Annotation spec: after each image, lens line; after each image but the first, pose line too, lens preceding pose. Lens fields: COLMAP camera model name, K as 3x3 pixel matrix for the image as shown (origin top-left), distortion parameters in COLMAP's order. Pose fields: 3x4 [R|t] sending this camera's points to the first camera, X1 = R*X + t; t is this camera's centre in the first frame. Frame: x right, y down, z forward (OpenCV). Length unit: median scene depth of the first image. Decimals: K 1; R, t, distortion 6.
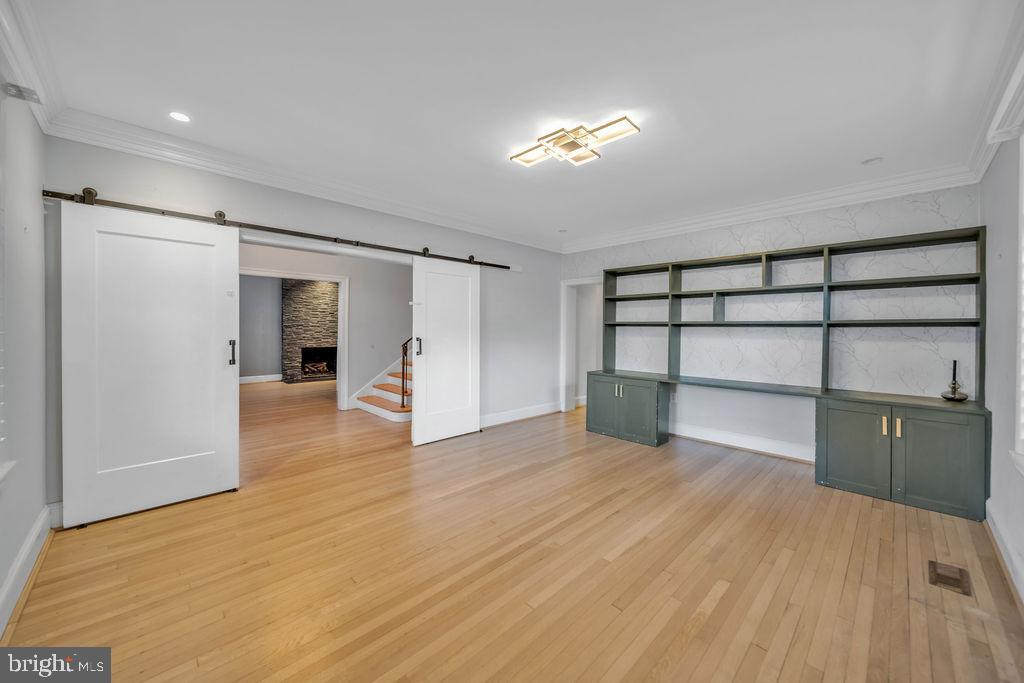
lens RADIAL K [[377.7, 0, 508.7], [0, 377.7, 337.9], [0, 0, 1]] dist [0.000514, -0.000141]
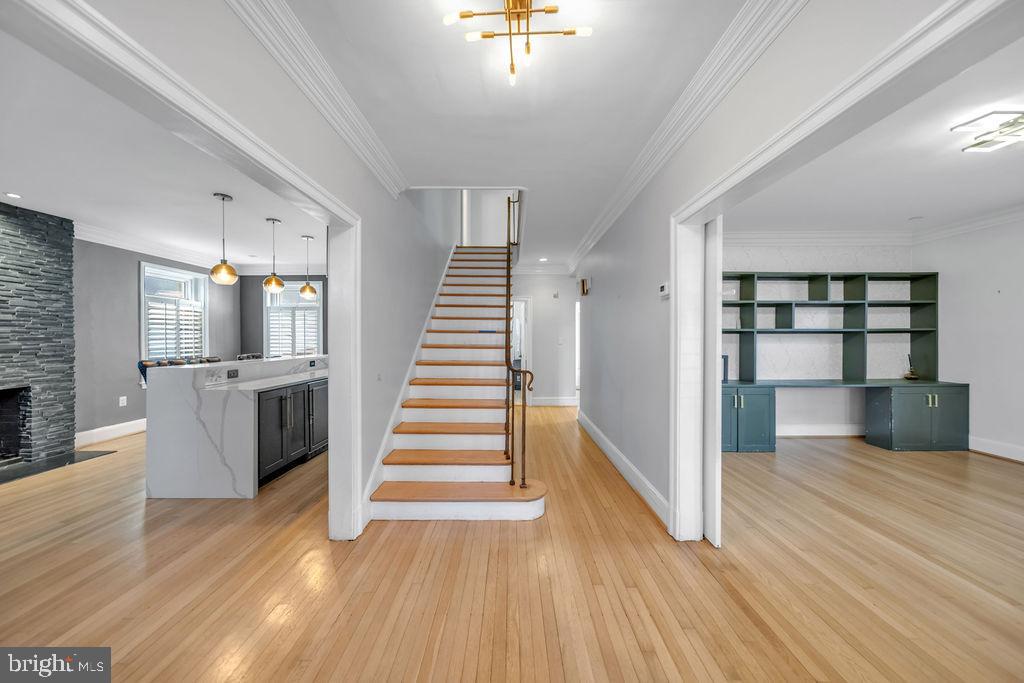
lens RADIAL K [[377.7, 0, 510.1], [0, 377.7, 338.6], [0, 0, 1]] dist [0.000514, -0.000141]
pose [[0.698110, -0.013222, 0.715868, -0.893714], [0.023591, 0.999711, -0.004541, -0.030441], [-0.715602, 0.020058, 0.698221, 0.849695]]
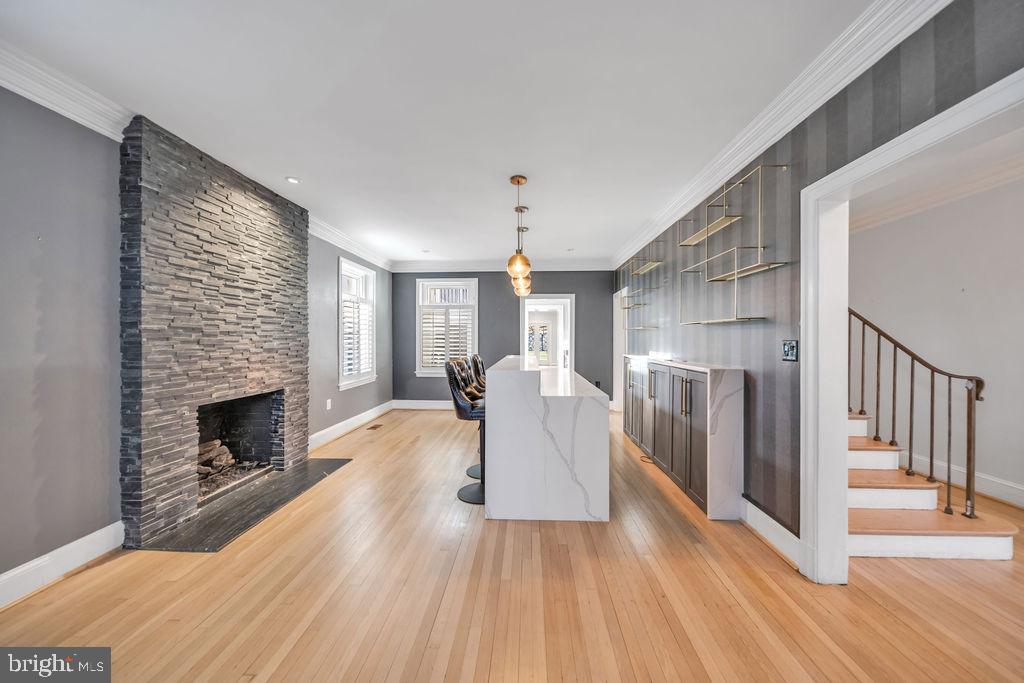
lens RADIAL K [[377.7, 0, 514.7], [0, 377.7, 337.5], [0, 0, 1]] dist [0.000514, -0.000141]
pose [[0.722658, -0.007330, 0.691167, -1.286457], [0.020840, 0.999720, -0.011186, -0.041967], [-0.690891, 0.022488, 0.722609, 1.387880]]
